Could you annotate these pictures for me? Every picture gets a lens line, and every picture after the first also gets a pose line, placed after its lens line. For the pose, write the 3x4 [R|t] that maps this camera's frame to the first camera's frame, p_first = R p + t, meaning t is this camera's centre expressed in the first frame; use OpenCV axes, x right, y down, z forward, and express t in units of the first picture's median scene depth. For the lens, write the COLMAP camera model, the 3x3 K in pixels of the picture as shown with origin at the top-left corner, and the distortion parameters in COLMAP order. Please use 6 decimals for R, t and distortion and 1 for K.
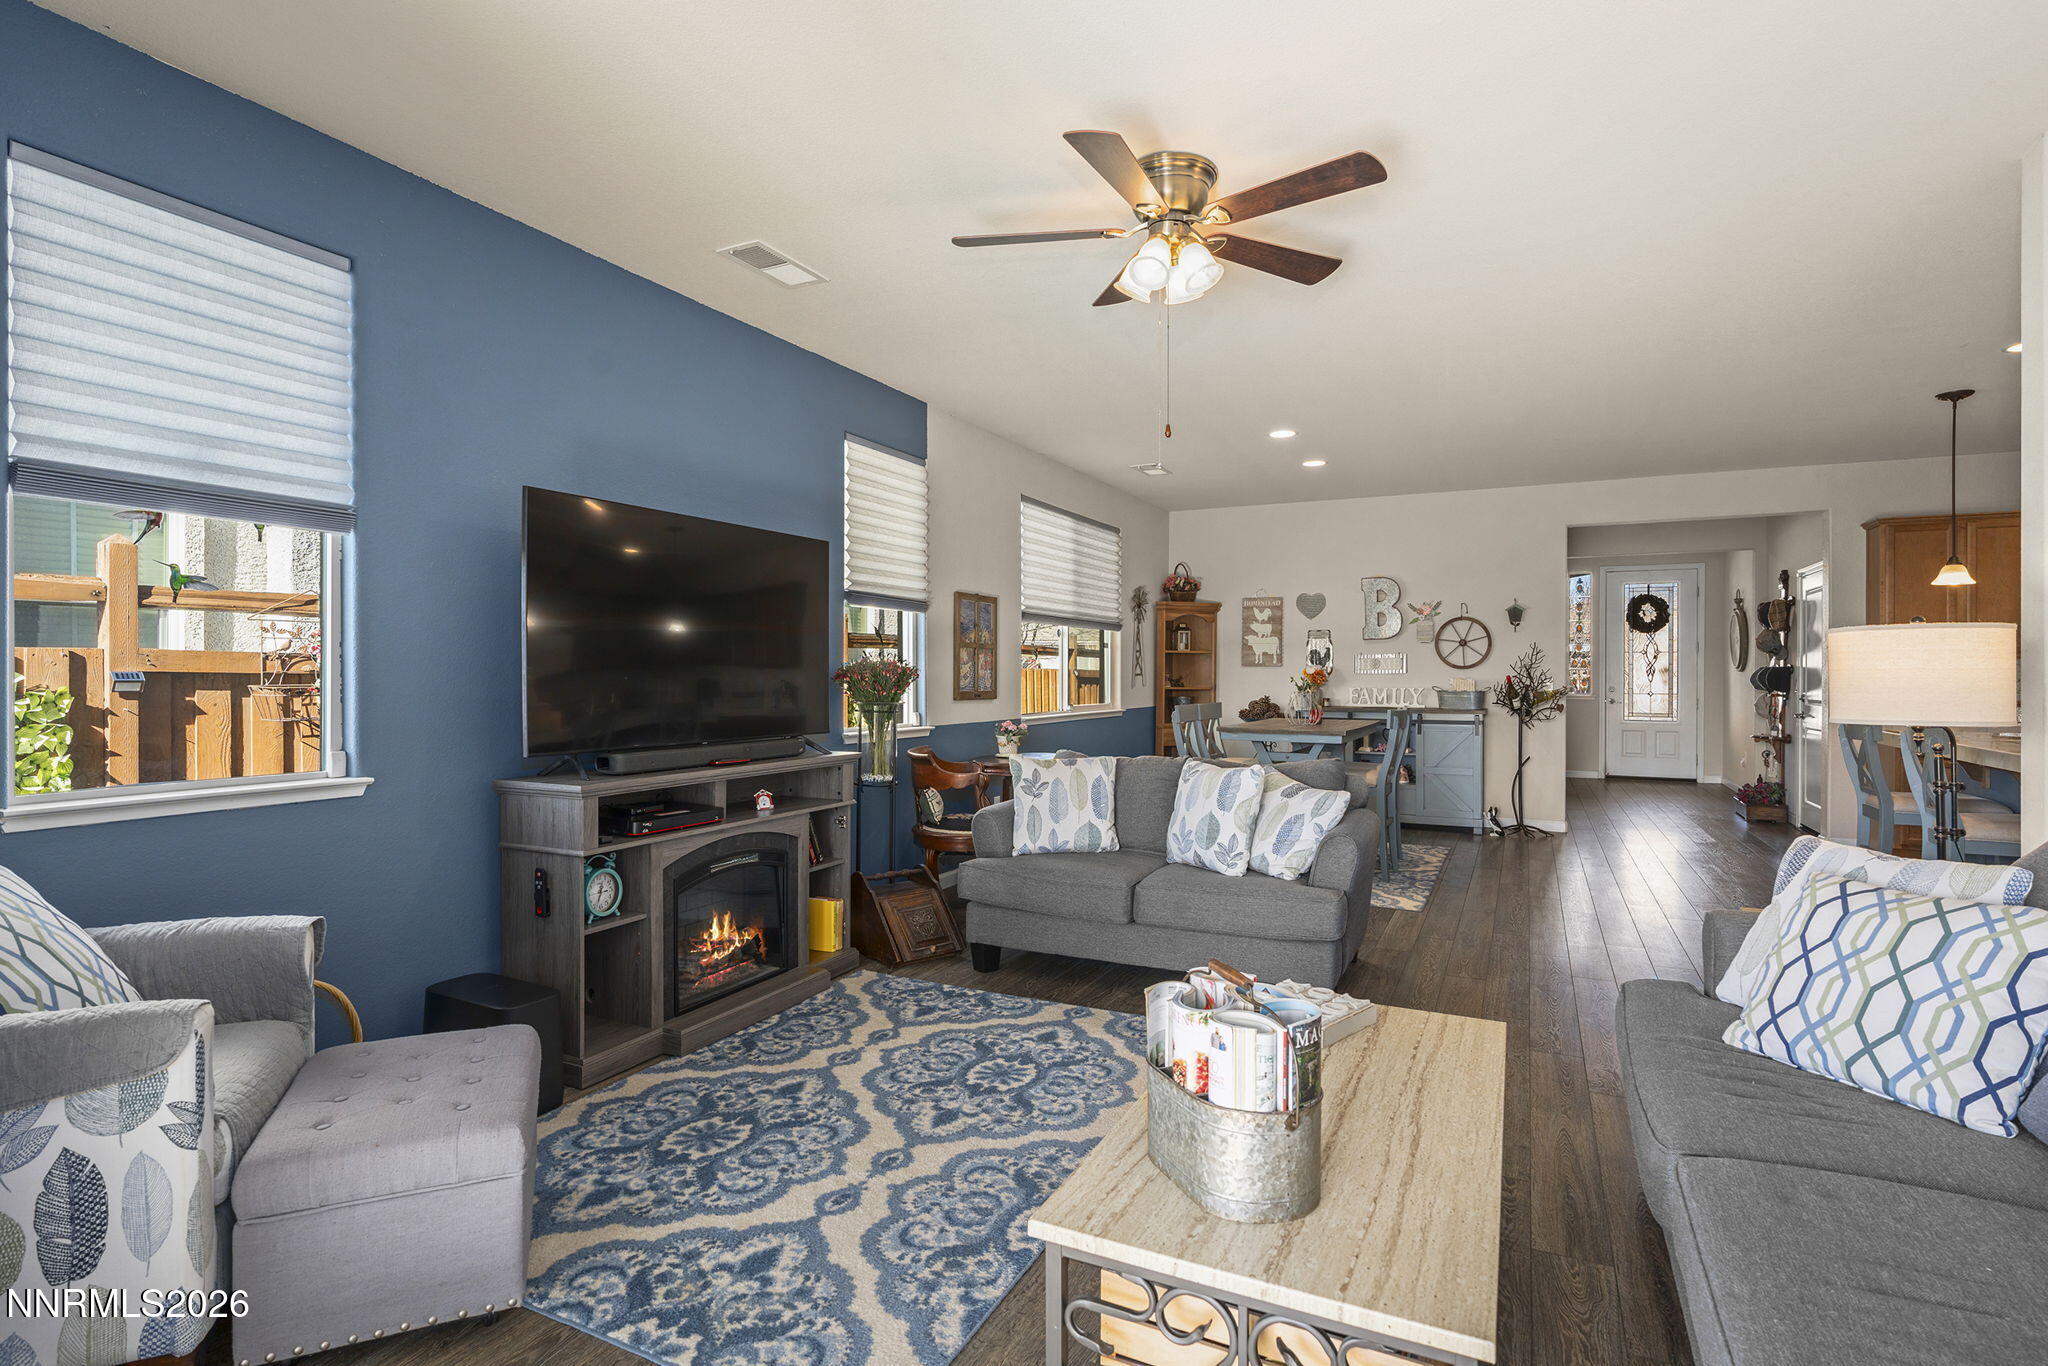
lens RADIAL K [[1005.5, 0, 1024.9], [0, 1005.5, 679.8], [0, 0, 1]] dist [-0.011191, 0.003441]
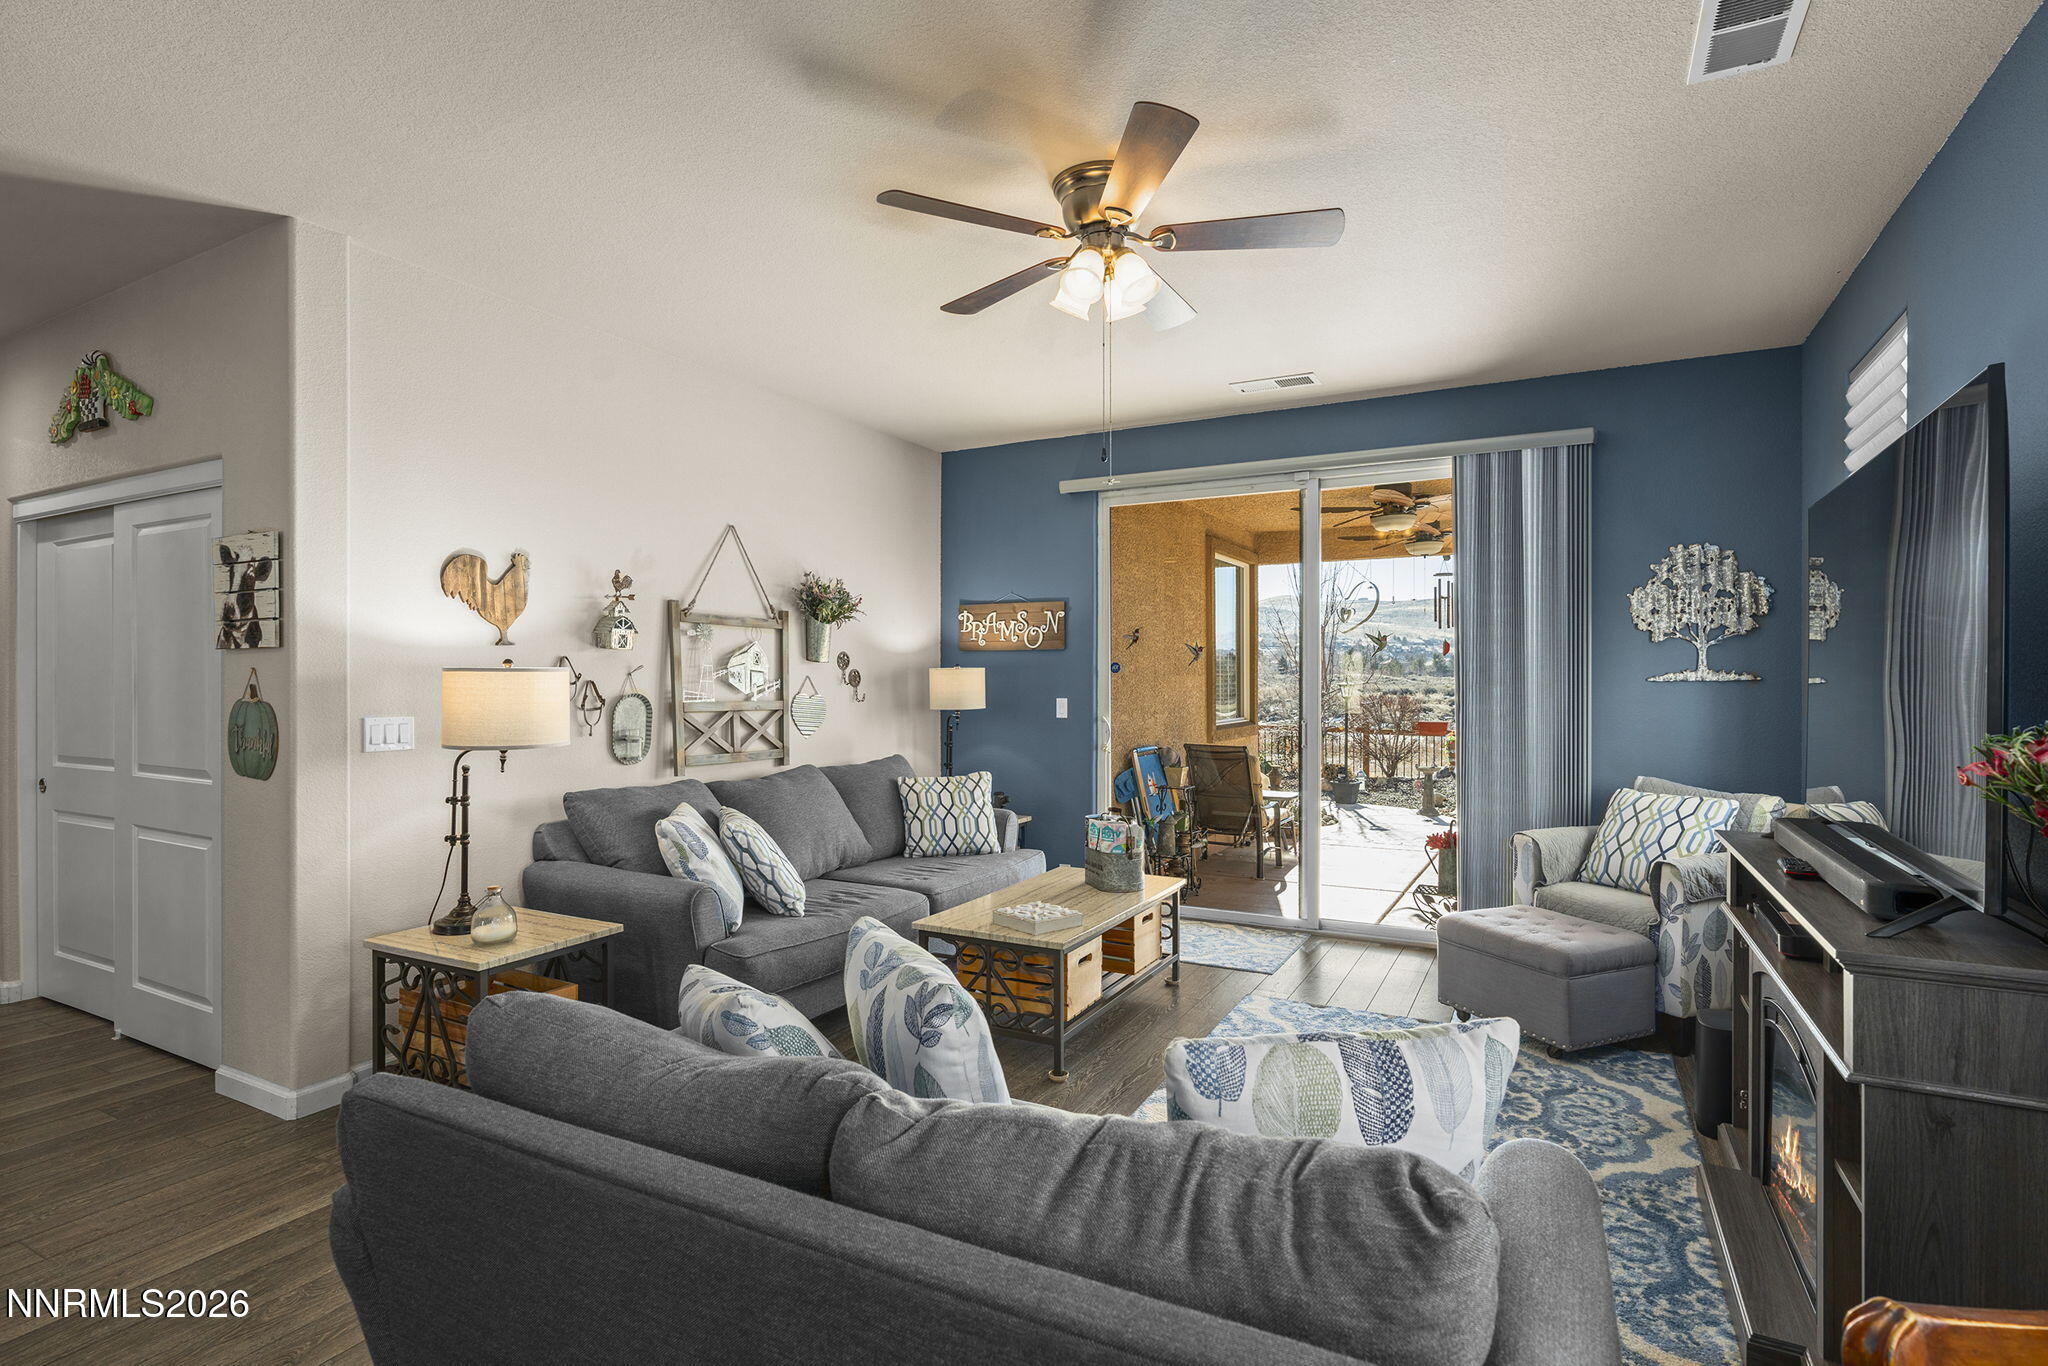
lens RADIAL K [[1005.5, 0, 1030.2], [0, 1005.5, 676.7], [0, 0, 1]] dist [-0.011191, 0.003441]
pose [[-0.999451, -0.002051, 0.033073, 0.224263], [-0.001801, 0.999970, 0.007596, -0.056951], [-0.033088, 0.007532, -0.999424, 2.413026]]
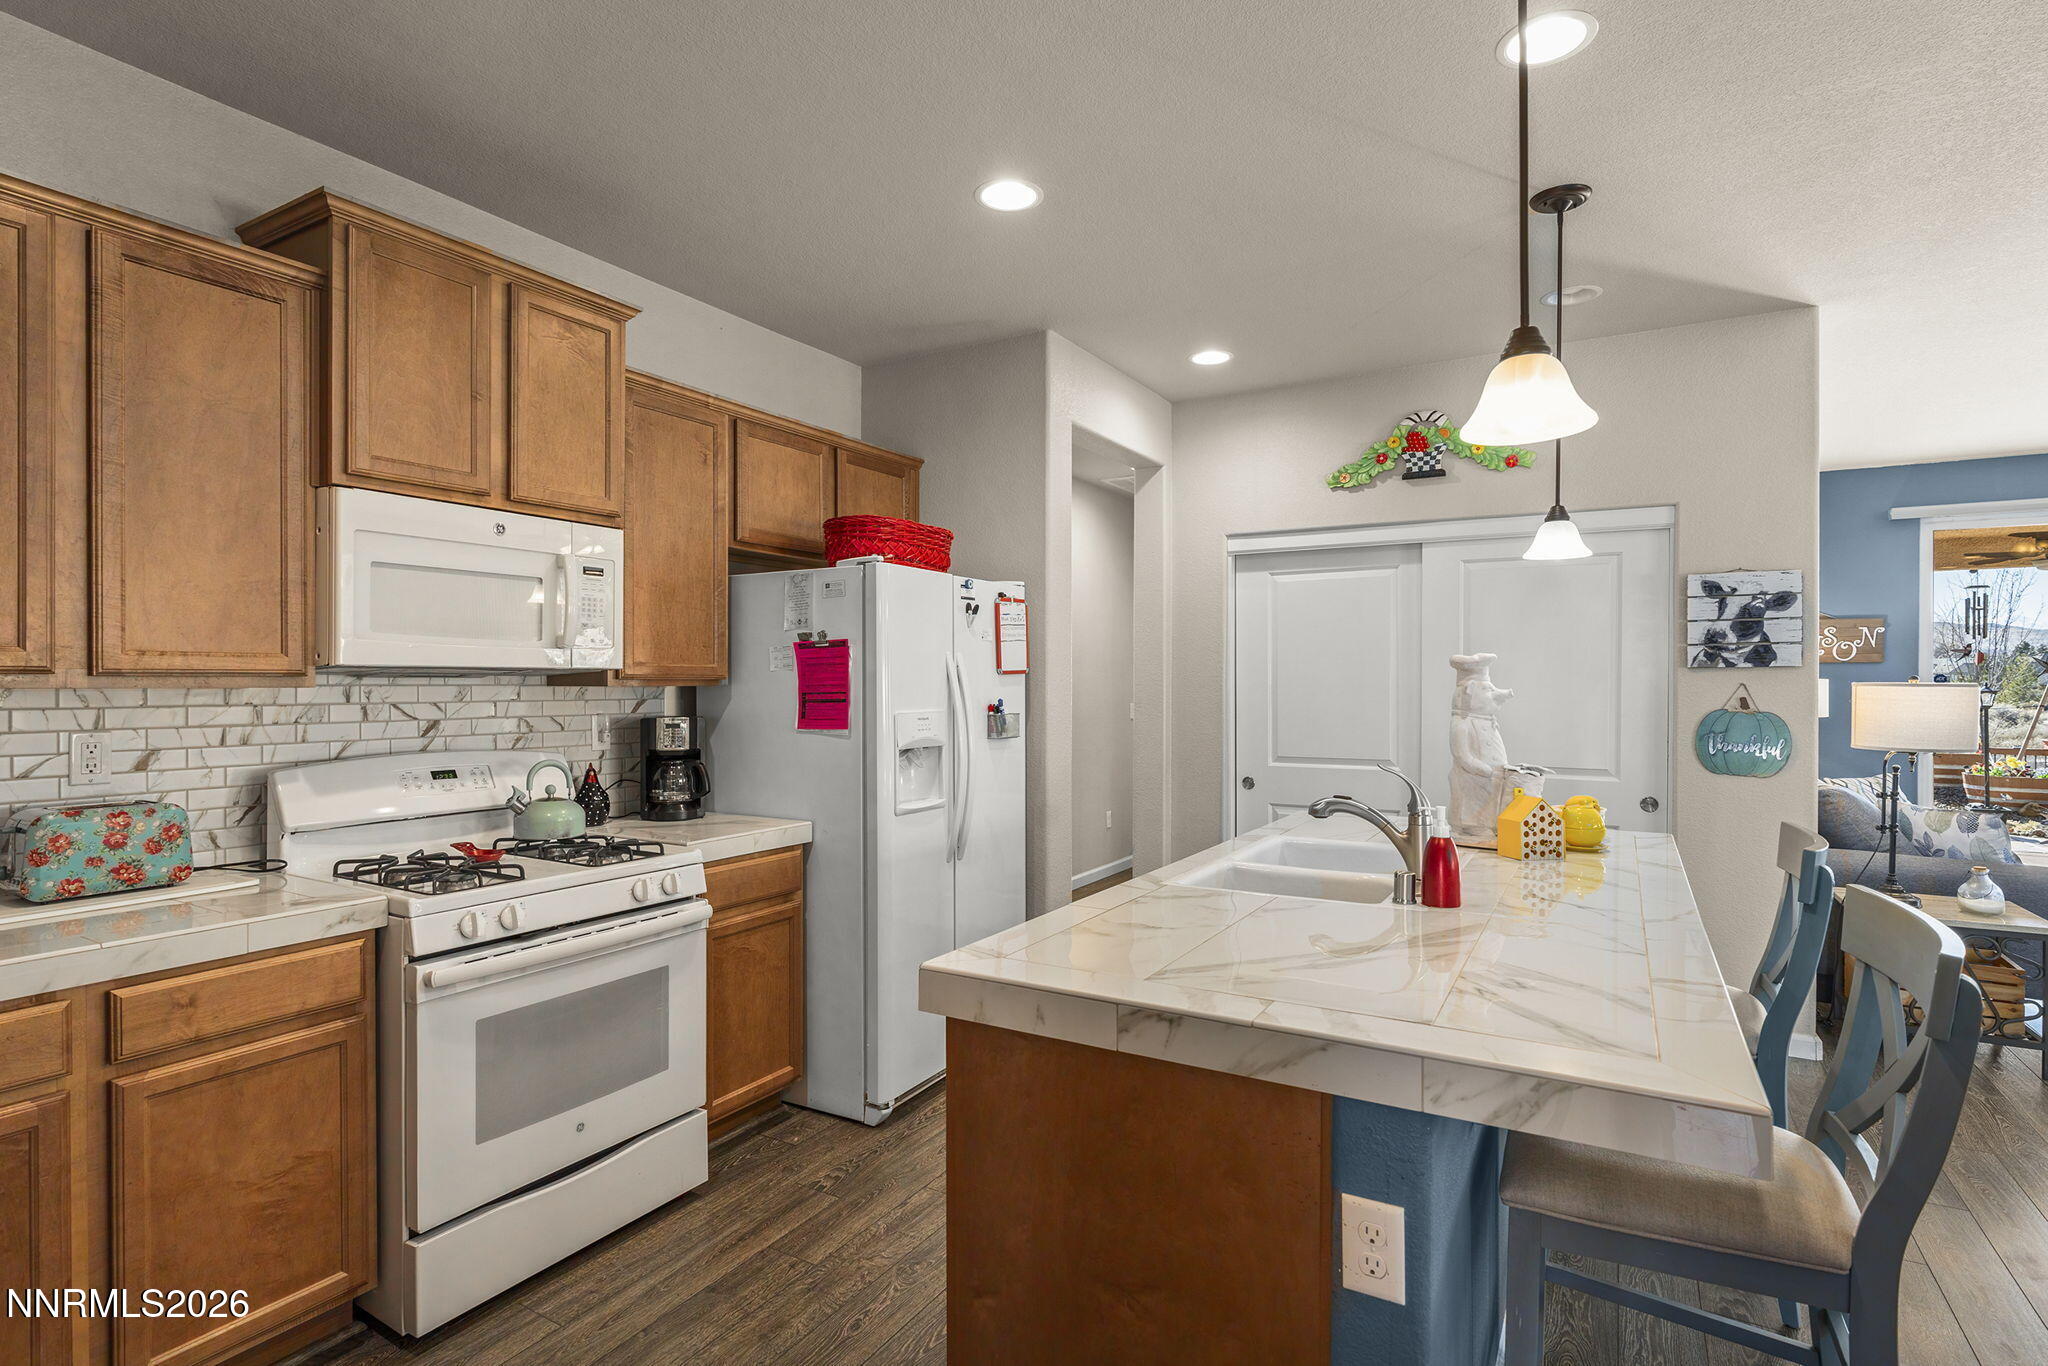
lens RADIAL K [[1005.5, 0, 1024.2], [0, 1005.5, 686.8], [0, 0, 1]] dist [-0.011191, 0.003441]
pose [[-0.997288, -0.003027, 0.073537, 2.270042], [-0.002052, 0.999909, 0.013330, -0.069815], [-0.073570, 0.013143, -0.997203, 2.777399]]
